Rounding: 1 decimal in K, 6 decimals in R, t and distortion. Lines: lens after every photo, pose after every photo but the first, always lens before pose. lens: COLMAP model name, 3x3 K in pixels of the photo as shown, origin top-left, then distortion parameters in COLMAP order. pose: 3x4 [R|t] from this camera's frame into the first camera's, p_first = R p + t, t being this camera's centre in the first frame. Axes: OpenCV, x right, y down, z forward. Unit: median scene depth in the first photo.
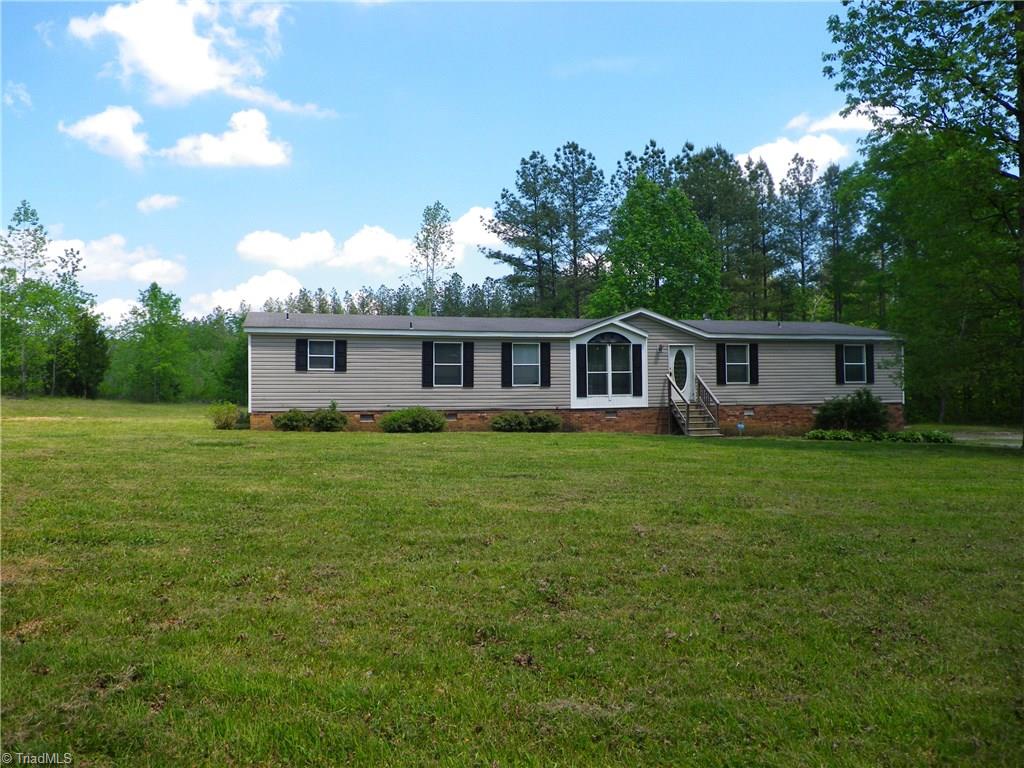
lens RADIAL K [[783.0, 0, 515.6], [0, 783.0, 378.5], [0, 0, 1]] dist [0.004057, 0.004861]
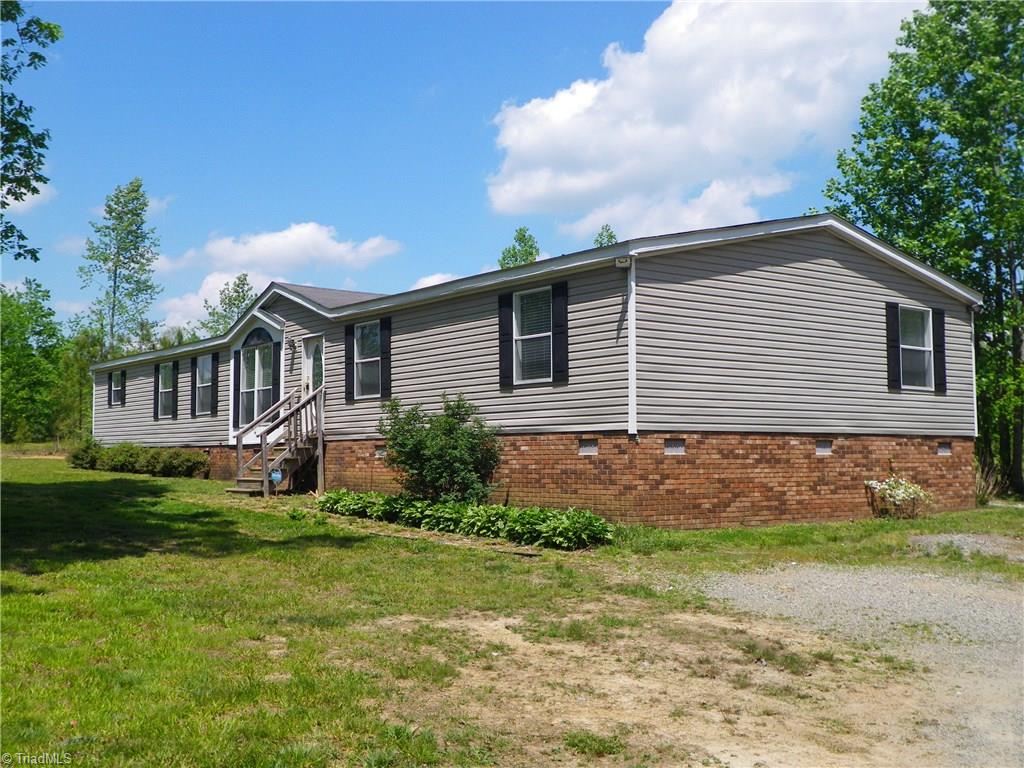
lens RADIAL K [[1129.6, 0, 512.0], [0, 1129.6, 384.0], [0, 0, 1]] dist [0.002051, 0.002413]
pose [[0.361449, -0.040532, -0.931511, 1.076346], [0.052919, 0.998336, -0.022906, 0.020575], [0.930889, -0.041016, 0.362992, 0.856021]]
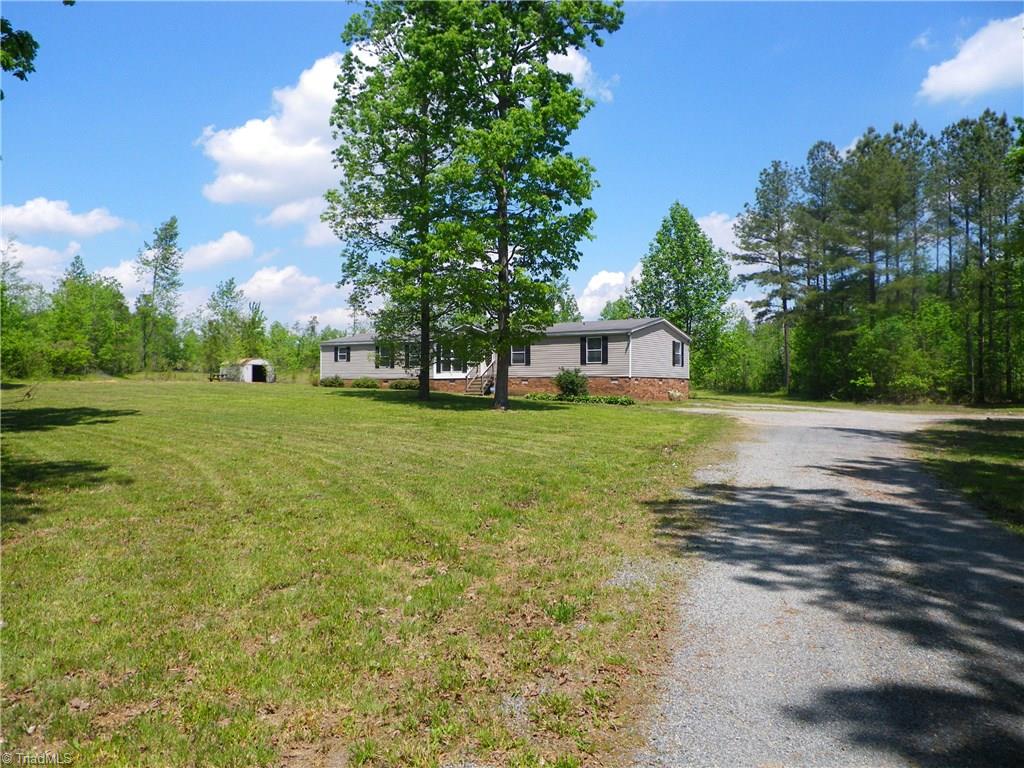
lens RADIAL K [[783.0, 0, 515.6], [0, 783.0, 378.5], [0, 0, 1]] dist [0.004057, 0.004861]
pose [[0.643094, 0.013444, -0.765669, 1.617410], [0.030664, 0.998592, 0.043289, -0.037300], [0.765173, -0.051317, 0.641776, -0.062583]]
